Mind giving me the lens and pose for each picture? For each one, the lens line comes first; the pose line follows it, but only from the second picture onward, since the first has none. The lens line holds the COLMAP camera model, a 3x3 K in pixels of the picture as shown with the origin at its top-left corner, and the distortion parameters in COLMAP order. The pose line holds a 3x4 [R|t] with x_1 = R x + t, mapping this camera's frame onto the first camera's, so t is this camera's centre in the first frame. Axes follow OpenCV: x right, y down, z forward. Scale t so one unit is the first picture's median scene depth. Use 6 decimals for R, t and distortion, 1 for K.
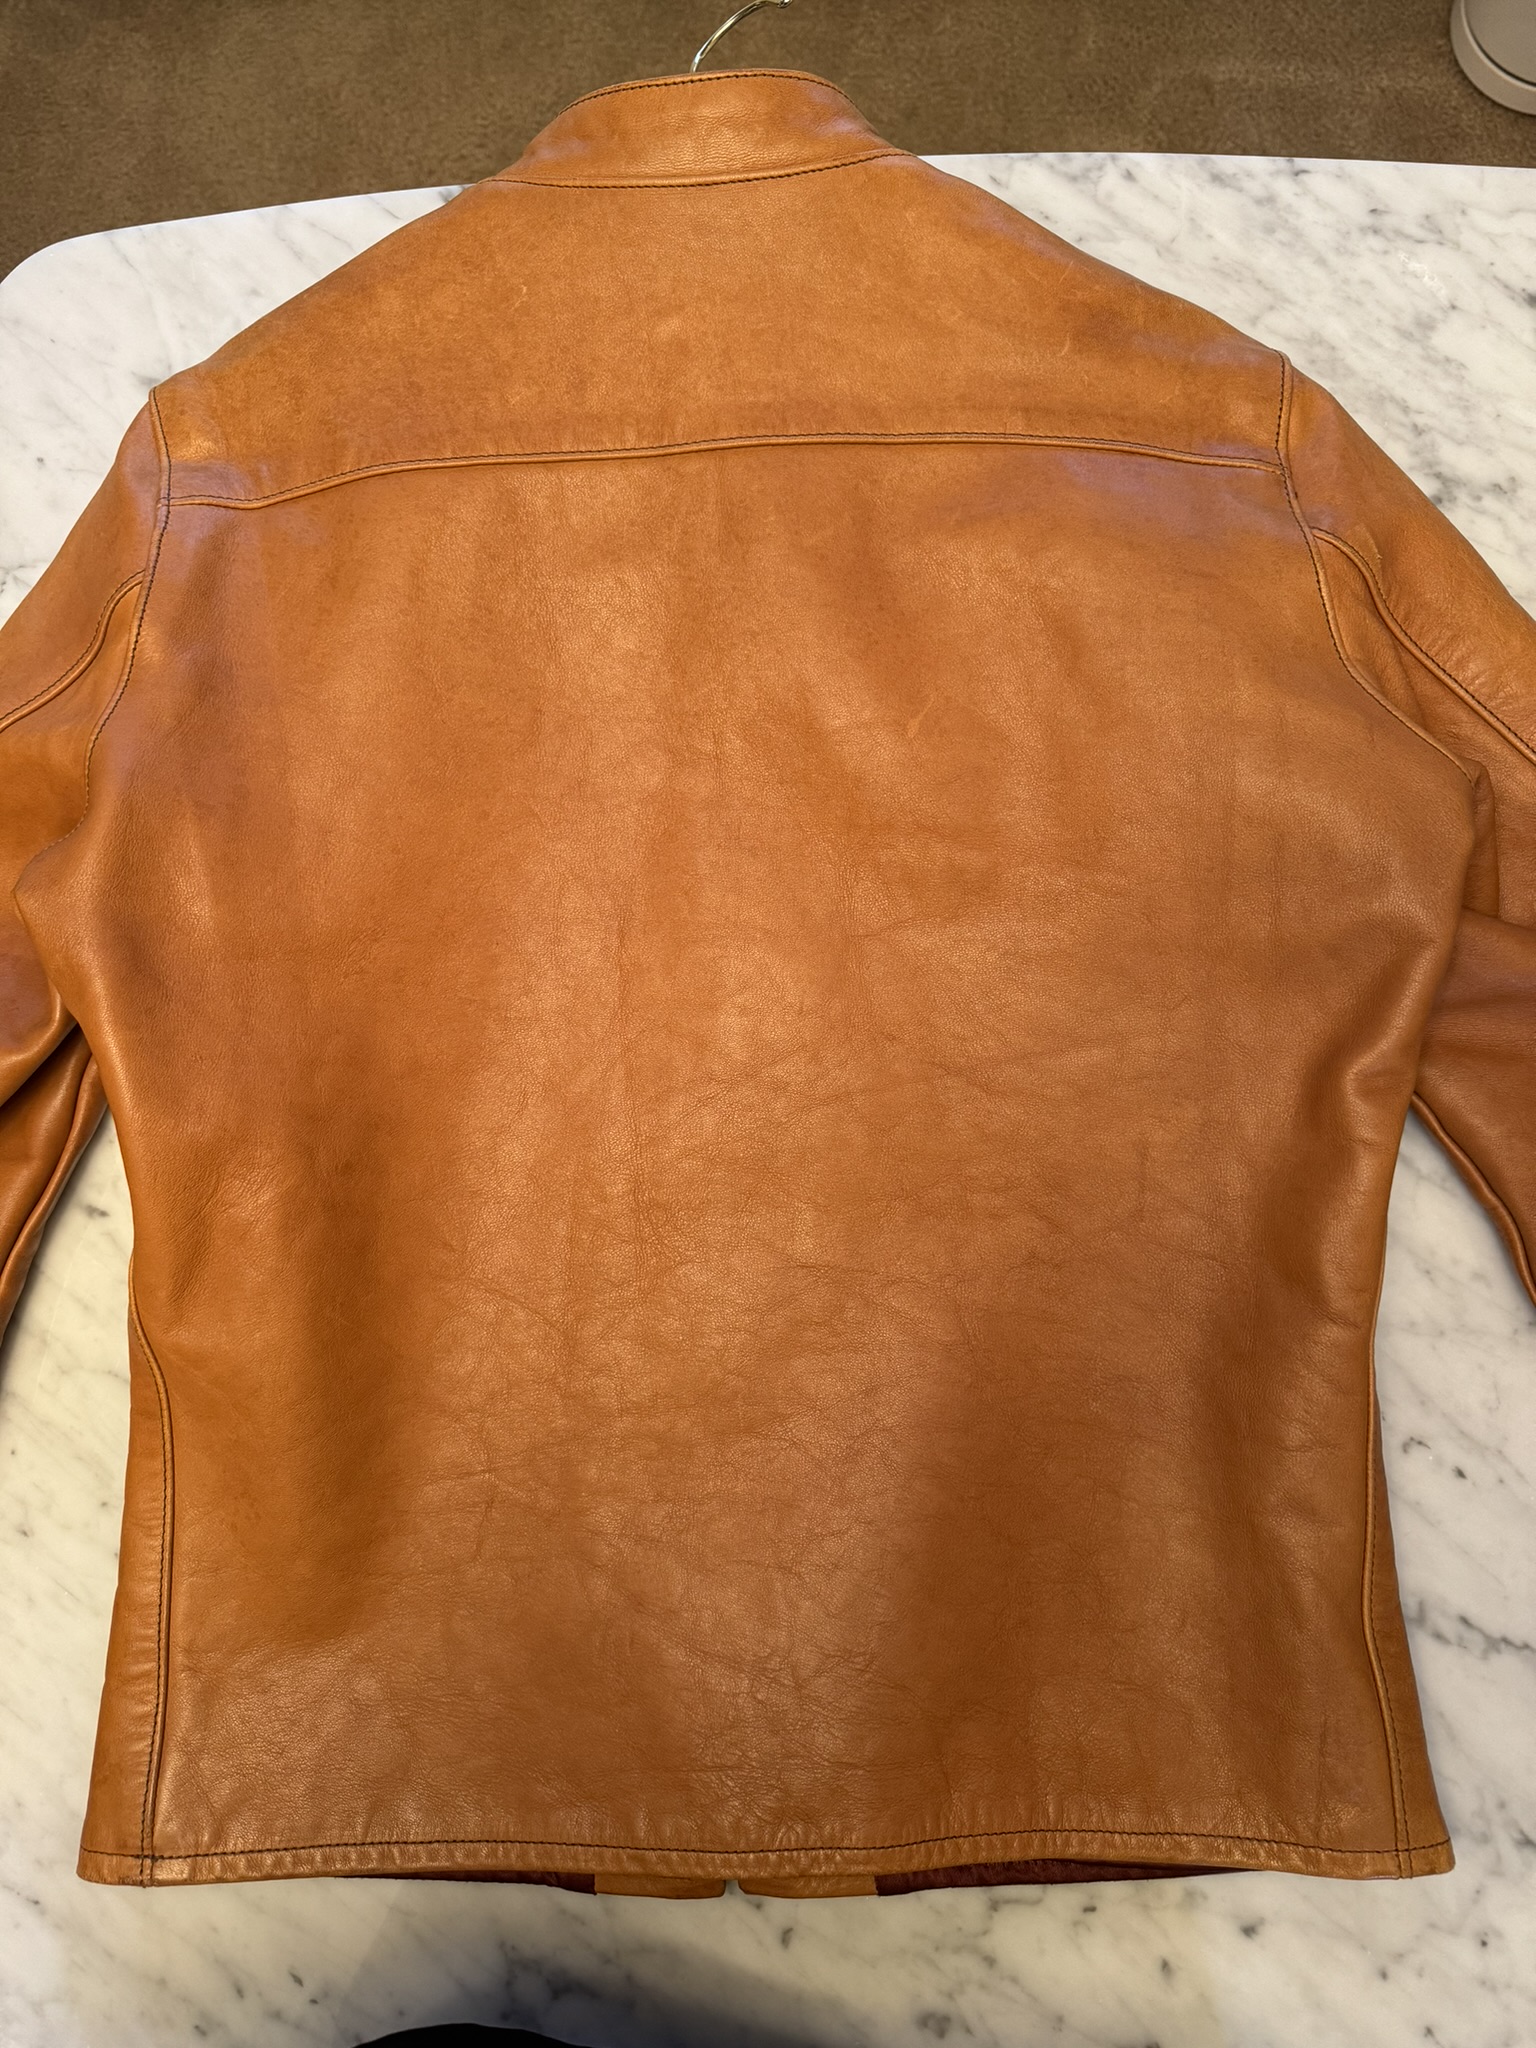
lens RADIAL K [[1460.5, 0, 776.4], [0, 1460.5, 1014.8], [0, 0, 1]] dist [-0.002117, -0.008036]
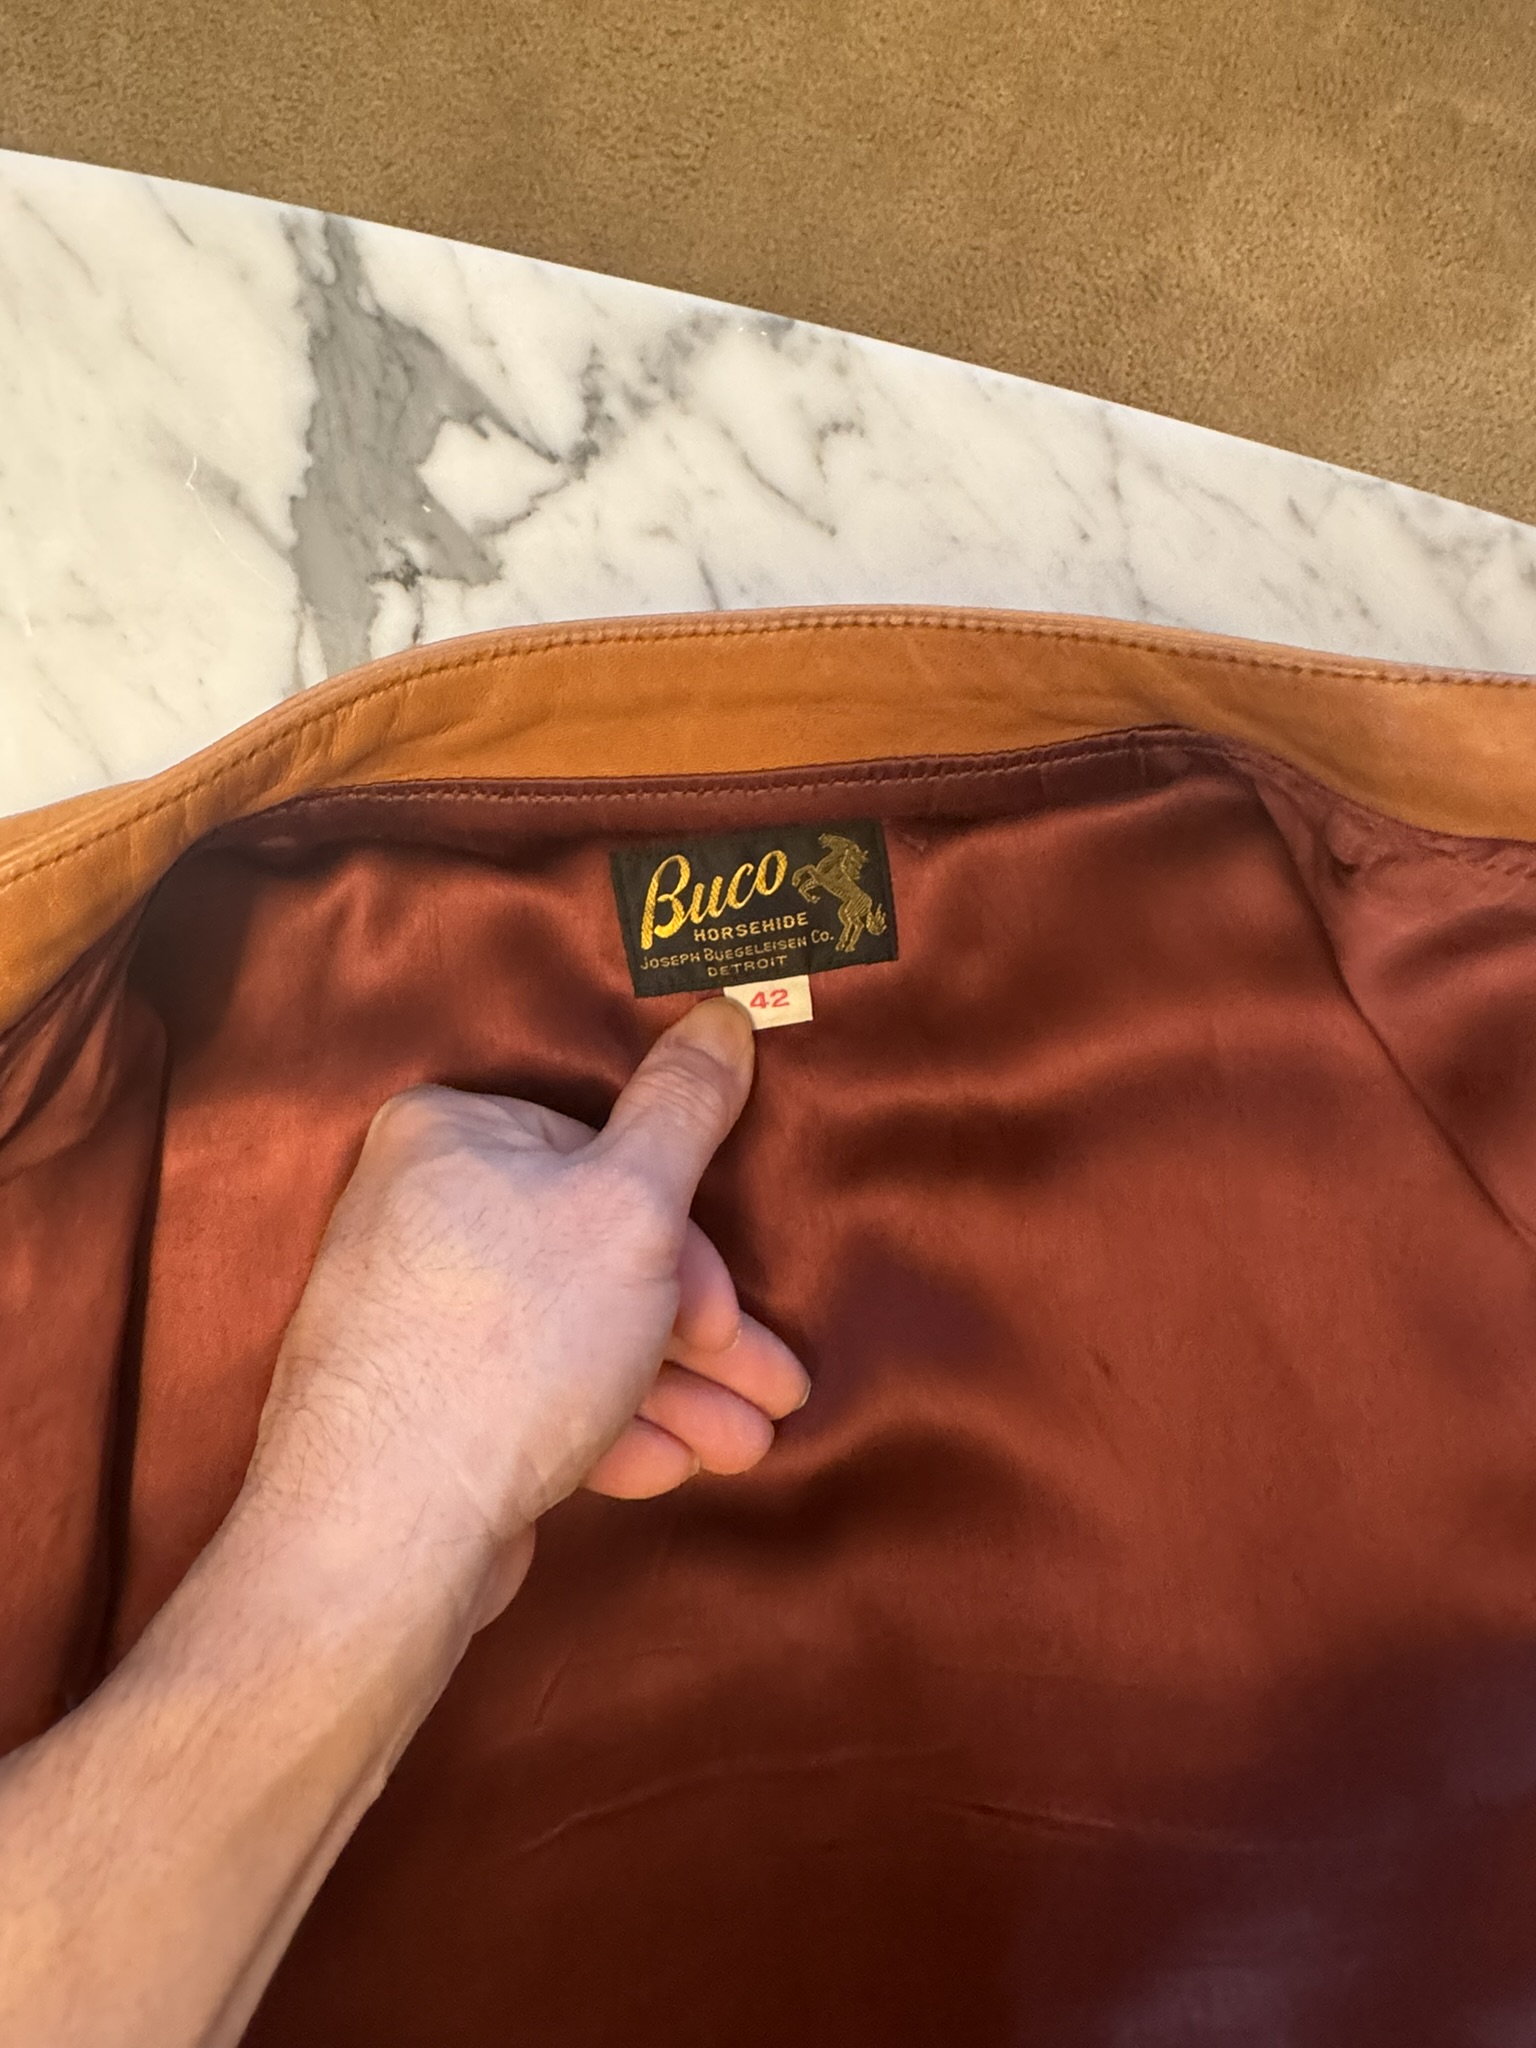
lens RADIAL K [[1233.2, 0, 774.9], [0, 1233.2, 933.6], [0, 0, 1]] dist [-0.004608, 0.003406]
pose [[0.964210, 0.255803, 0.069745, -0.027473], [-0.263621, 0.953044, 0.149037, -0.447932], [-0.028346, -0.162089, 0.986369, 0.540771]]
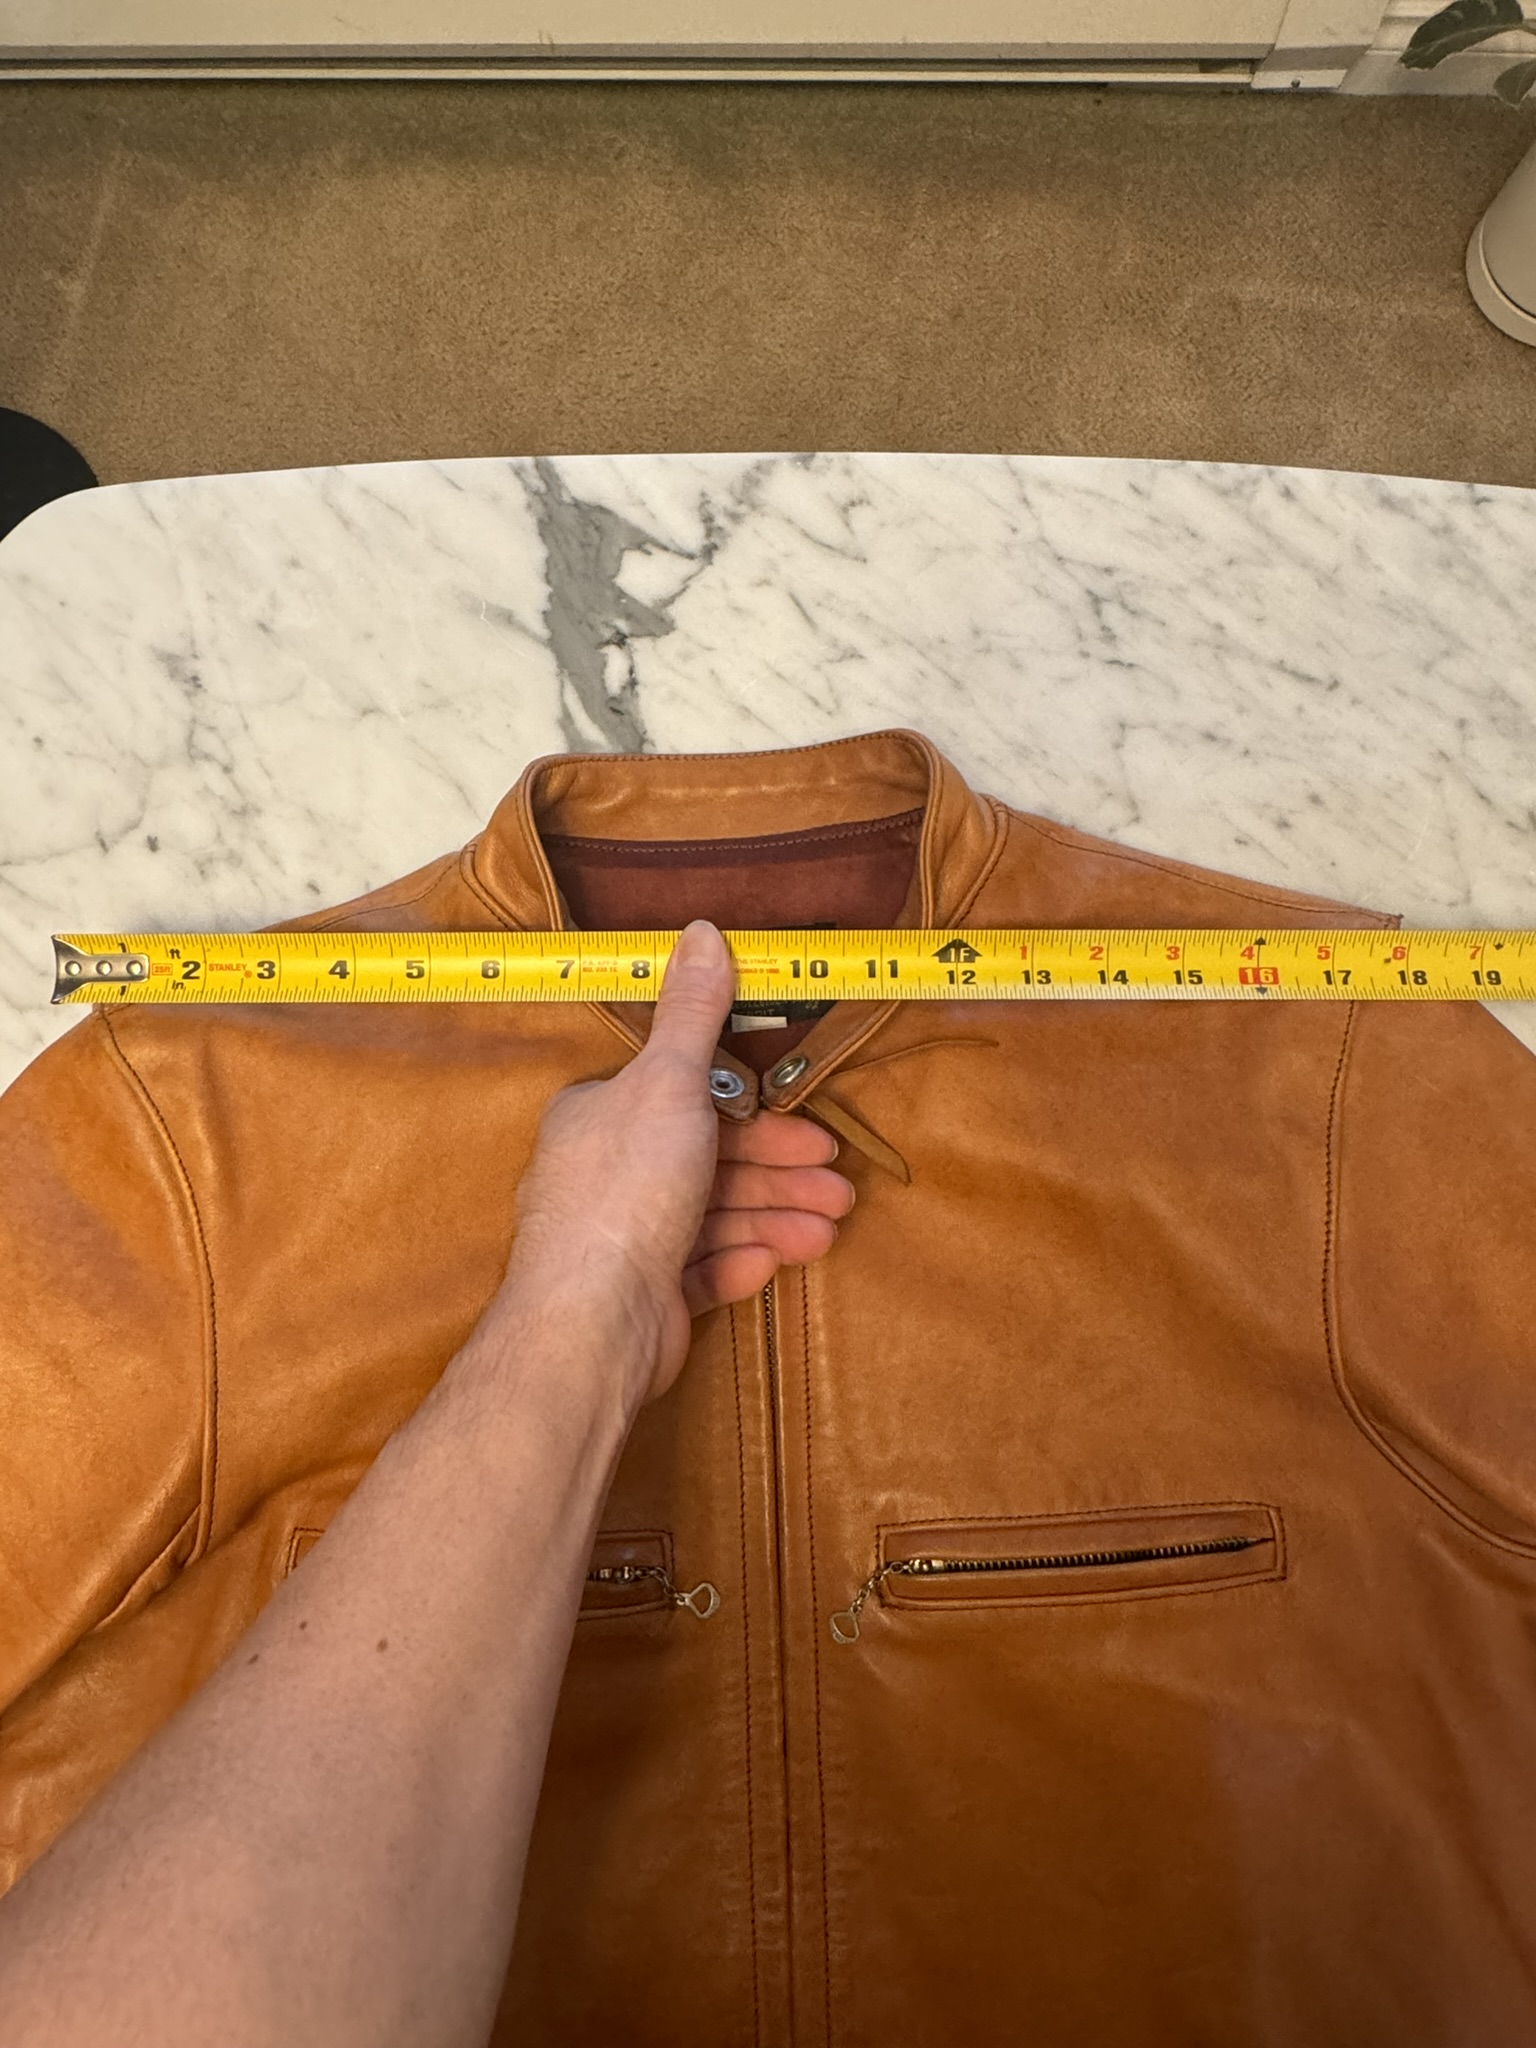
lens RADIAL K [[1233.2, 0, 763.9], [0, 1233.2, 960.0], [0, 0, 1]] dist [-0.004608, 0.003406]
pose [[0.998601, 0.052488, 0.006432, -0.067037], [-0.052257, 0.998123, -0.031926, -0.253797], [-0.008096, 0.031546, 0.999470, 0.264426]]
